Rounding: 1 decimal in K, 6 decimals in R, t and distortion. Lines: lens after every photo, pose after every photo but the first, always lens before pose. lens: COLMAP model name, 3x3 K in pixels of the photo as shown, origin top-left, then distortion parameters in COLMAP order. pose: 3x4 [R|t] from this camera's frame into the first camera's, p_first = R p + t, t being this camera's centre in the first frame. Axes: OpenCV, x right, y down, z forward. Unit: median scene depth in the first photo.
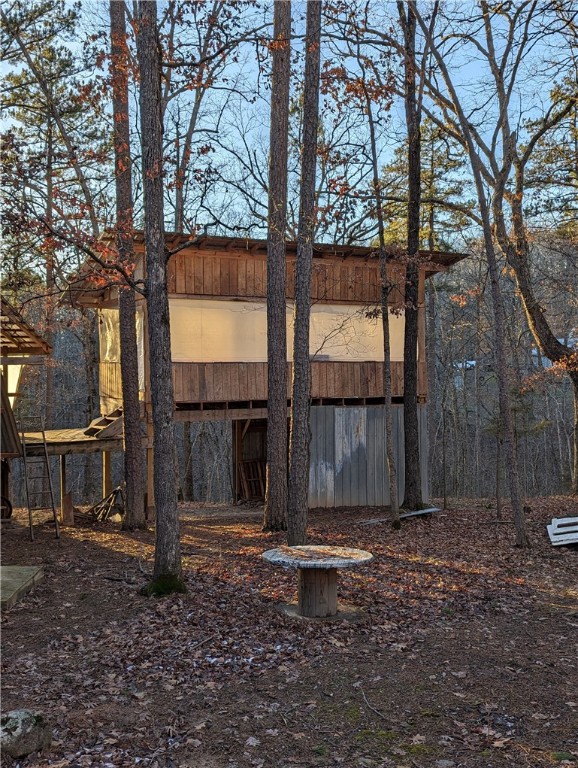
lens RADIAL K [[772.6, 0, 283.2], [0, 772.6, 384.7], [0, 0, 1]] dist [0.087192, -0.092263]
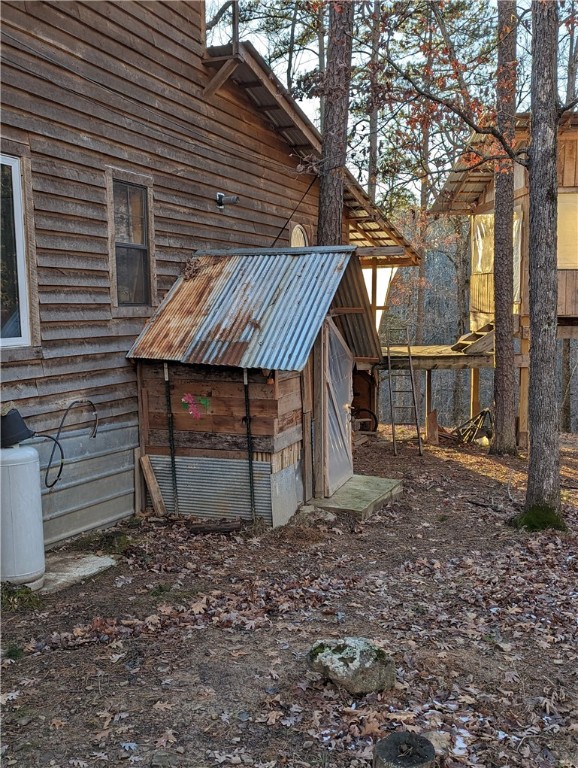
lens RADIAL K [[772.6, 0, 283.2], [0, 772.6, 384.7], [0, 0, 1]] dist [0.087192, -0.092263]
pose [[0.891620, 0.048634, -0.450164, -0.025563], [-0.007817, 0.995720, 0.092092, 0.038042], [0.452716, -0.078592, 0.888184, 0.136177]]
